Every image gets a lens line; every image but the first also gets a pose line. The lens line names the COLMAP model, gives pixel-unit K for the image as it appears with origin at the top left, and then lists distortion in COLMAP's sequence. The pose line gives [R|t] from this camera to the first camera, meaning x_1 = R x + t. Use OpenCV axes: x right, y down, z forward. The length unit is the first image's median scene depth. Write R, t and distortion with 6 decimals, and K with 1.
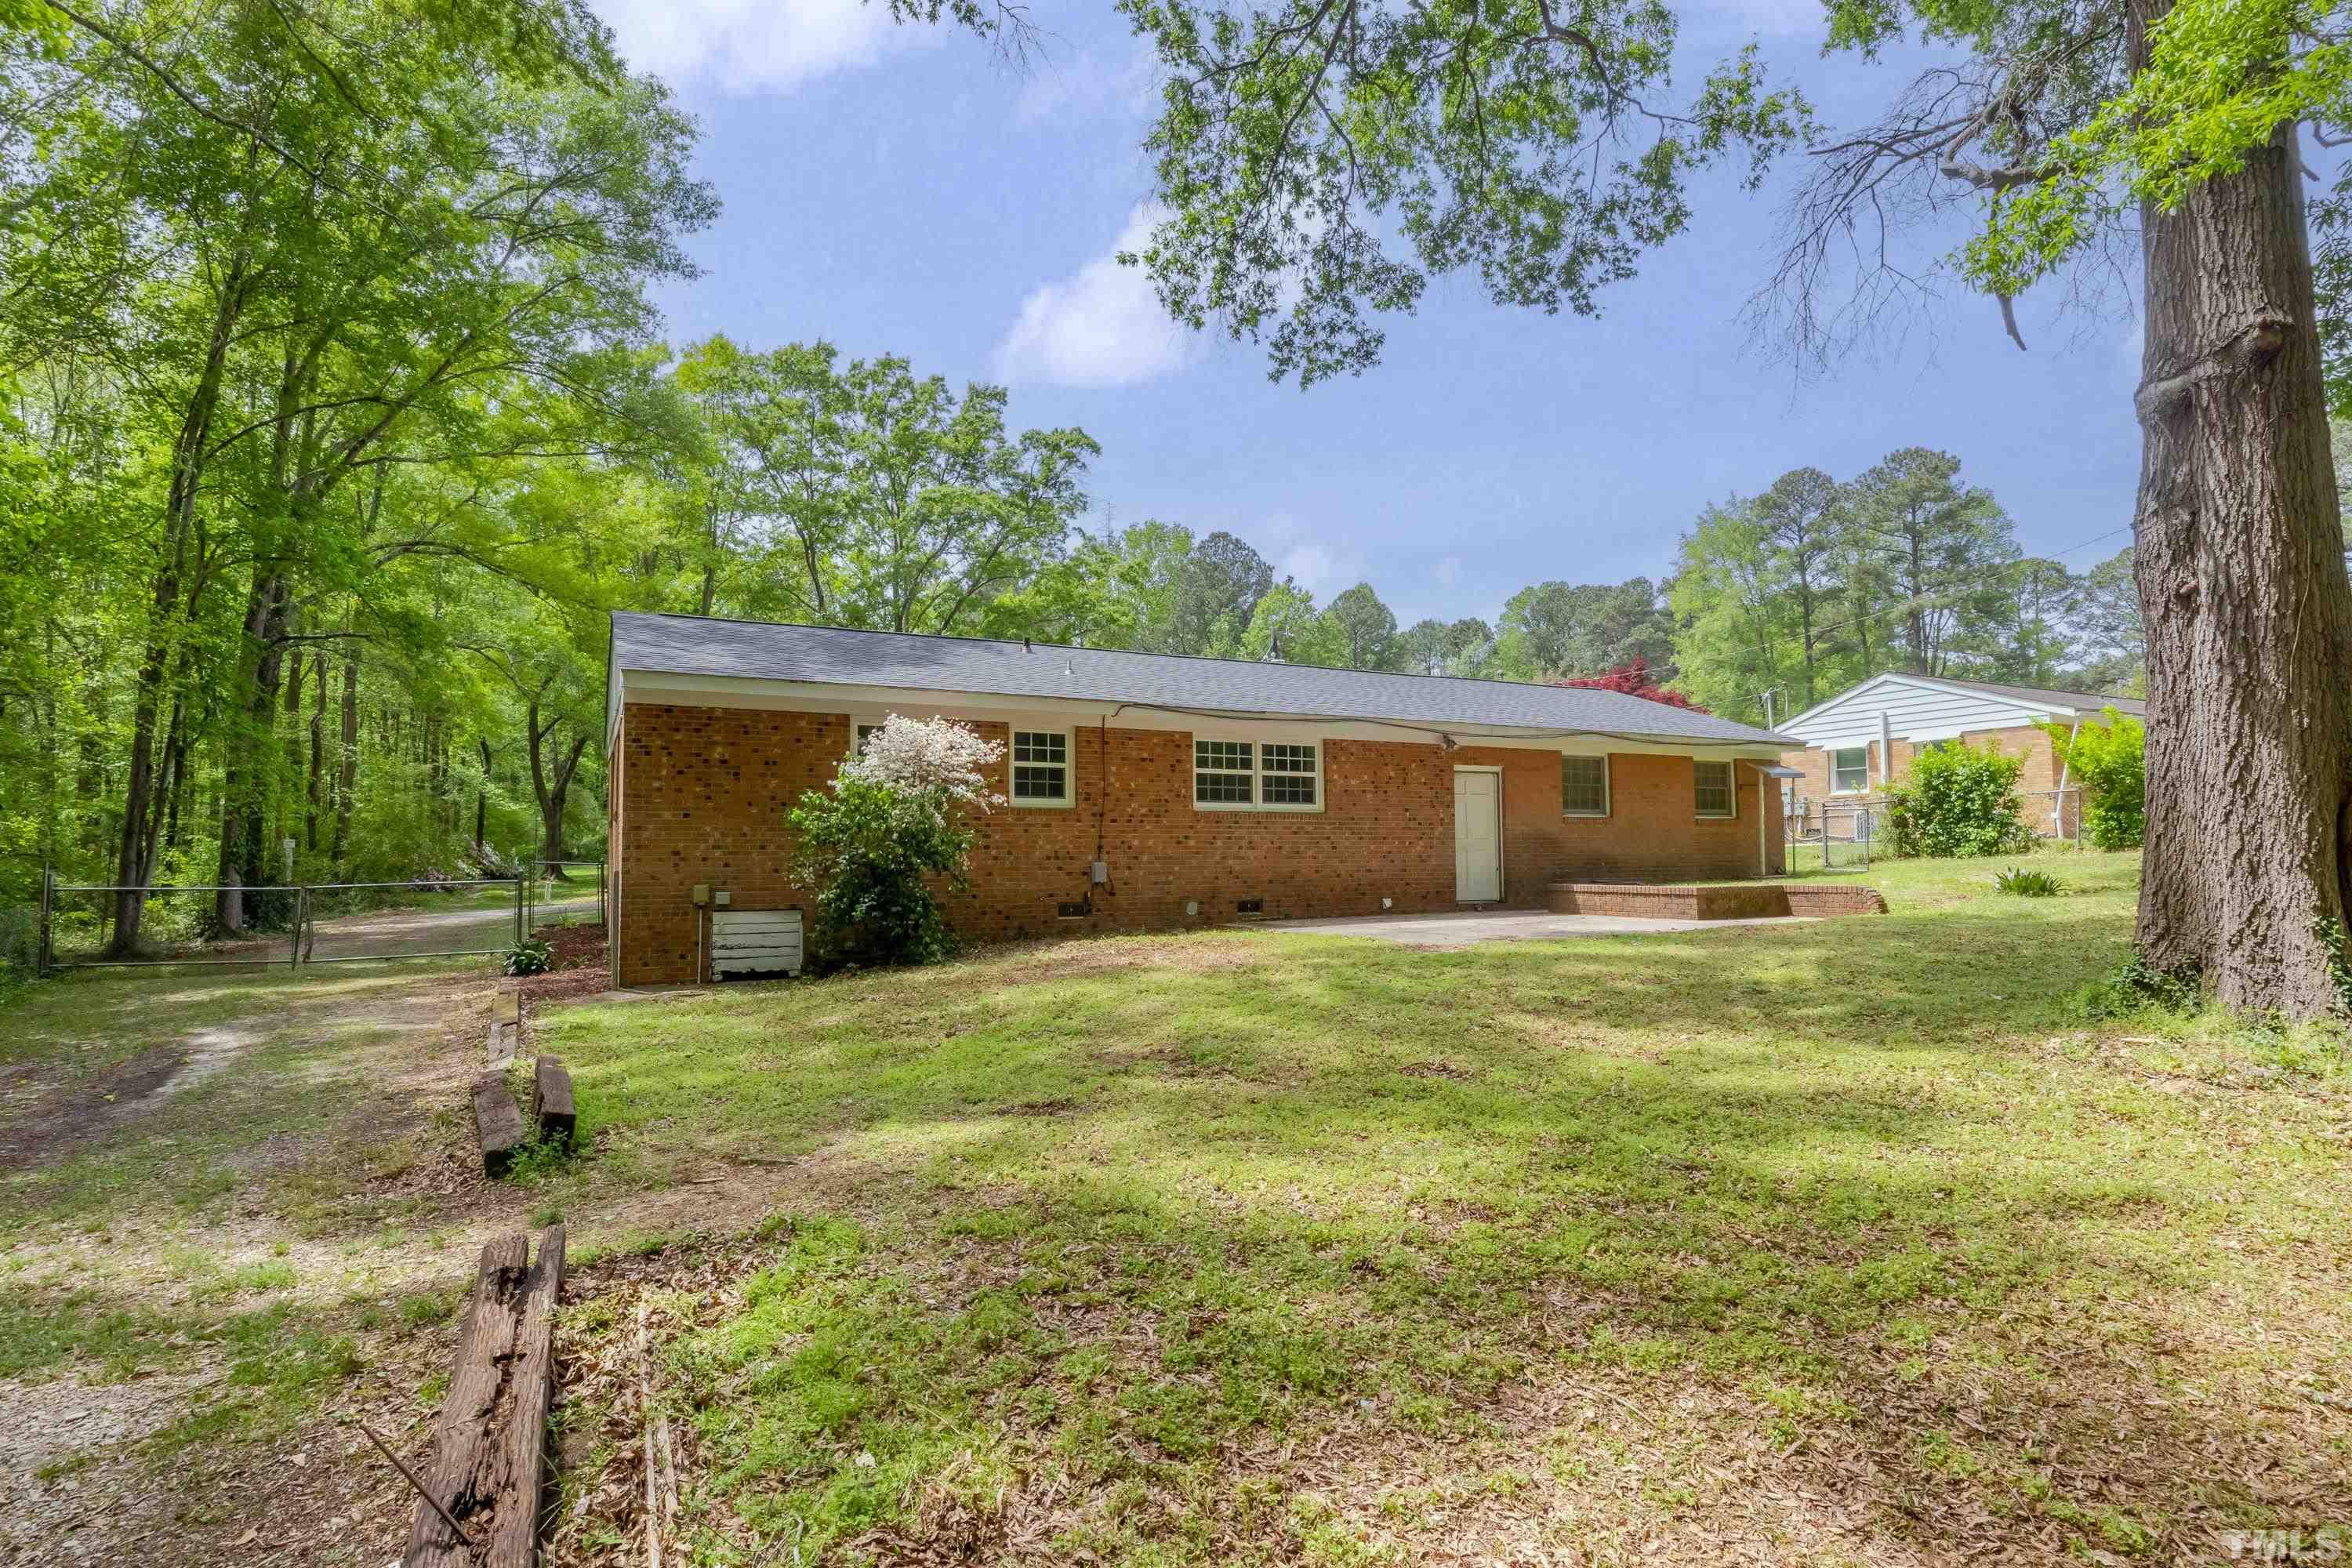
lens RADIAL K [[1338.8, 0, 1154.1], [0, 1338.8, 788.0], [0, 0, 1]] dist [0.020007, -0.000458]
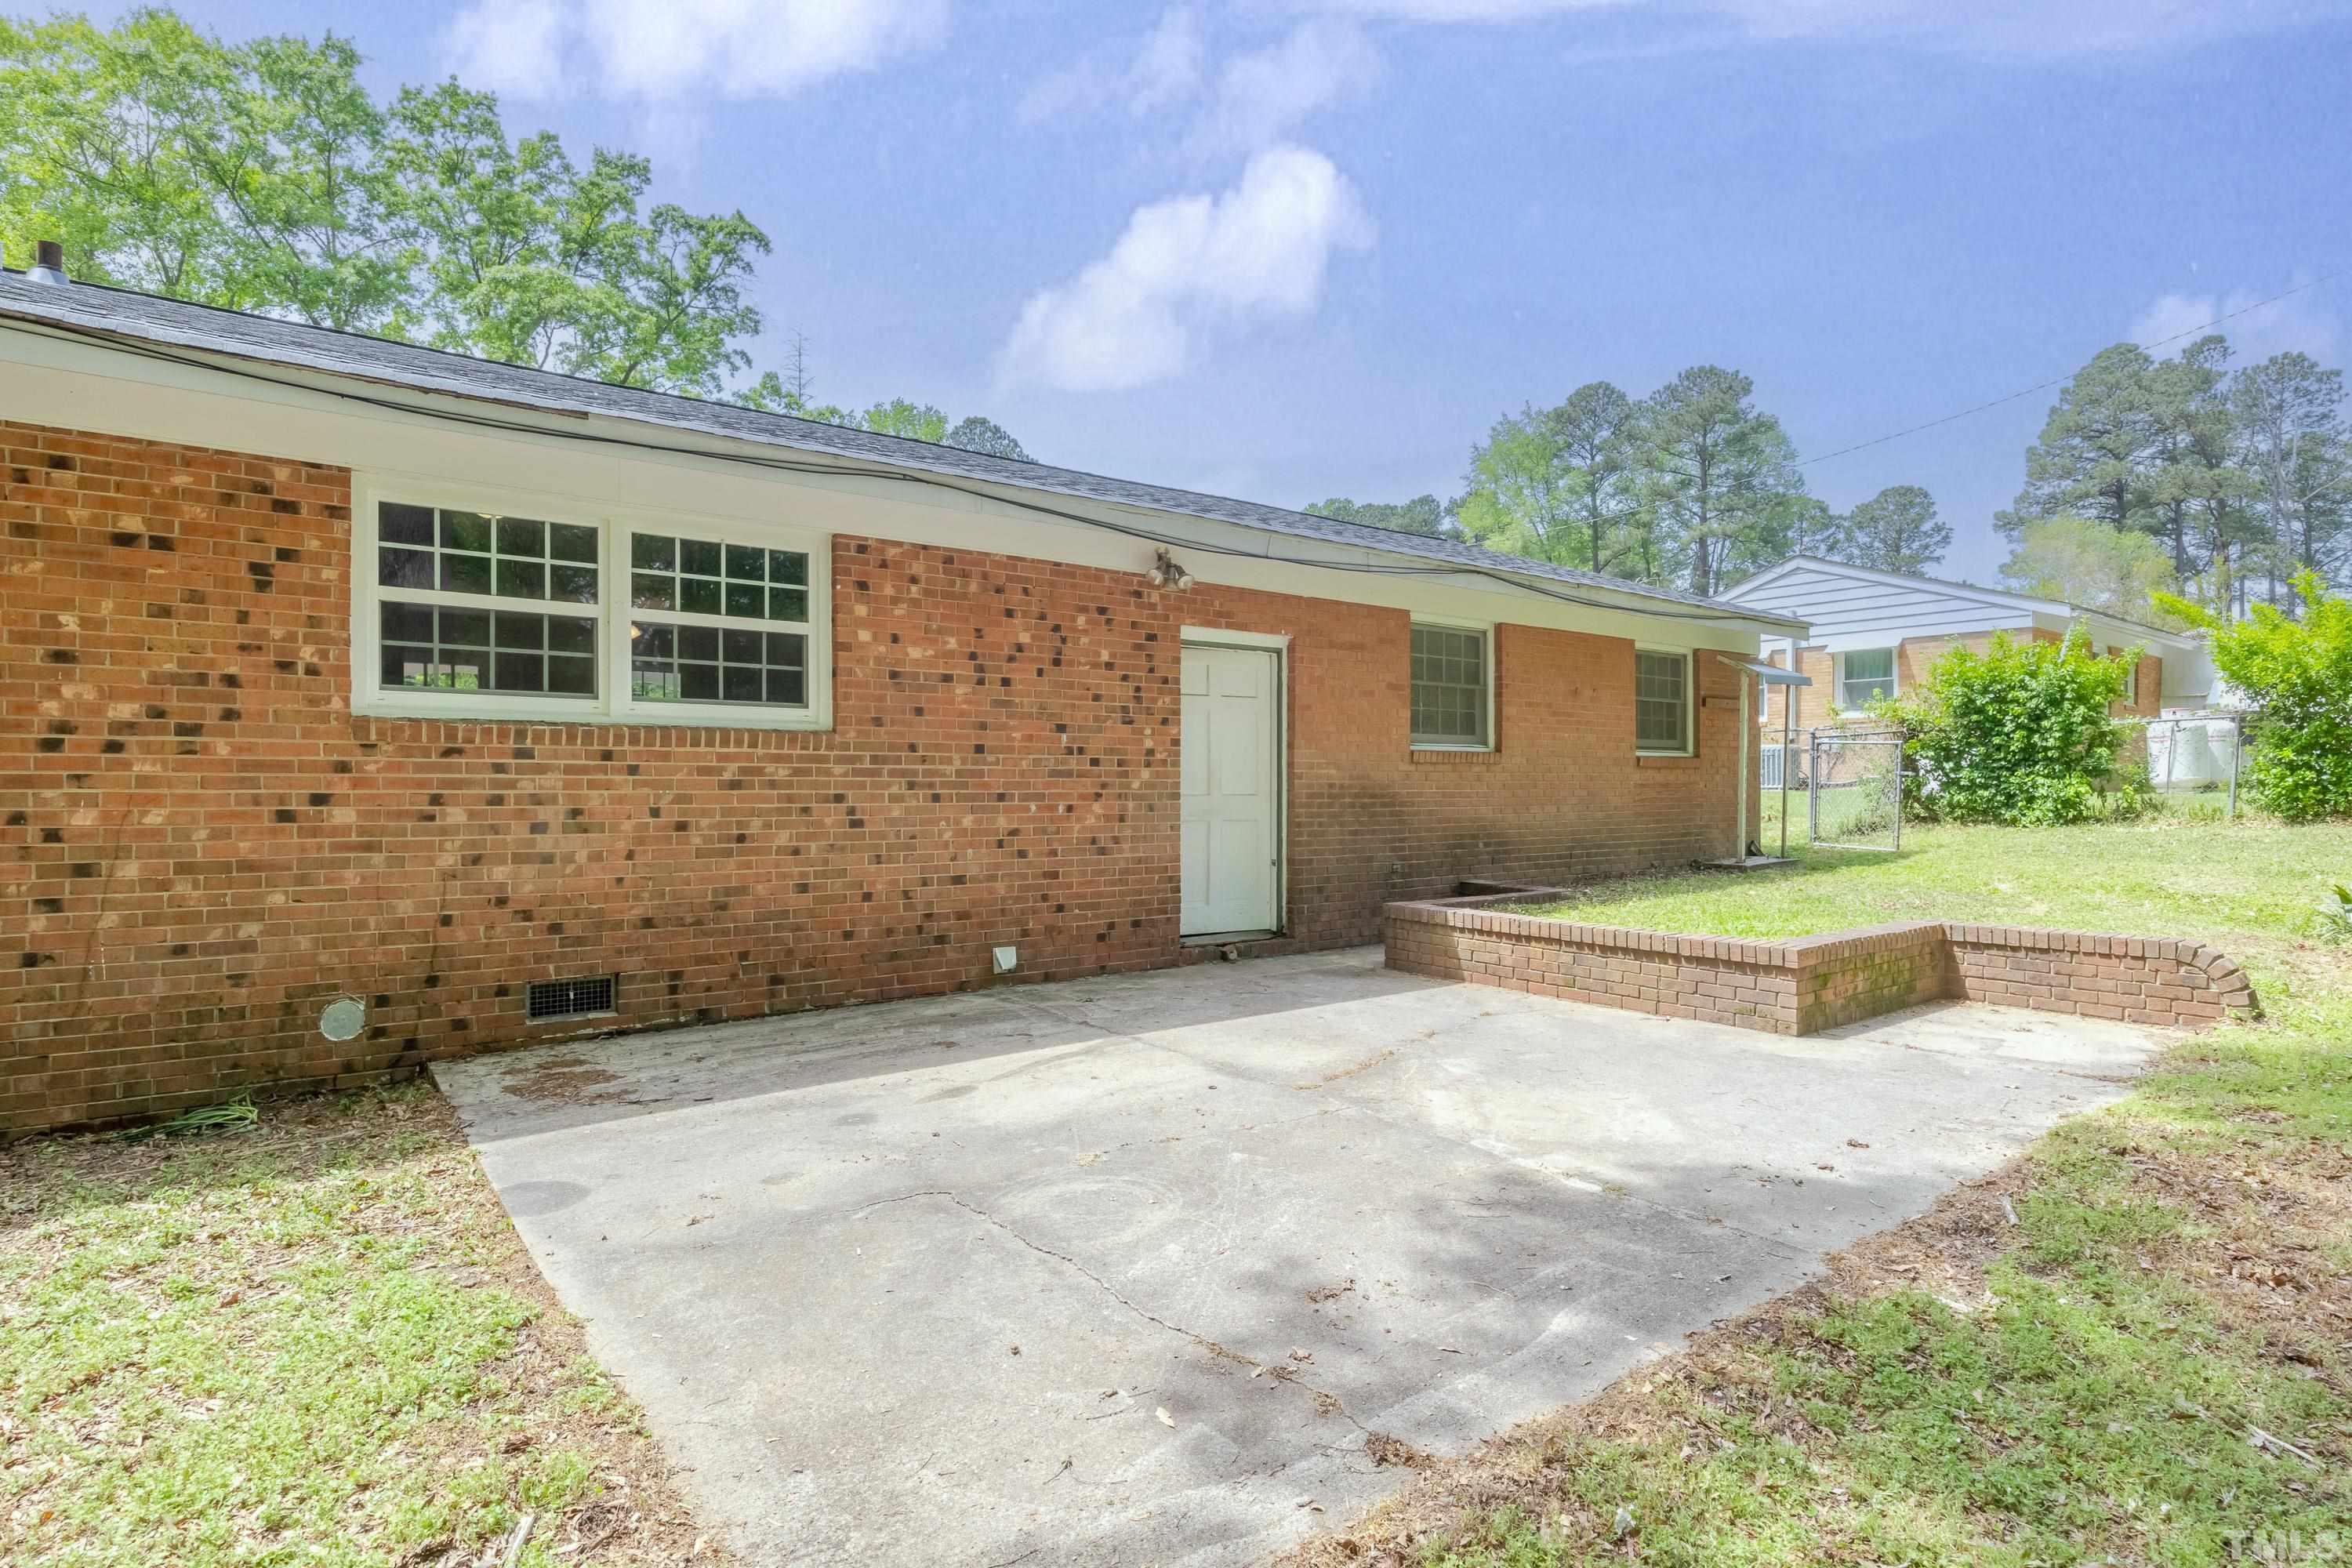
lens RADIAL K [[1338.8, 0, 1154.1], [0, 1338.8, 788.0], [0, 0, 1]] dist [0.020007, -0.000458]
pose [[0.987049, 0.010722, 0.160062, 0.060733], [-0.019615, 0.998344, 0.054083, 0.004784], [-0.159217, -0.056522, 0.985624, 0.237639]]
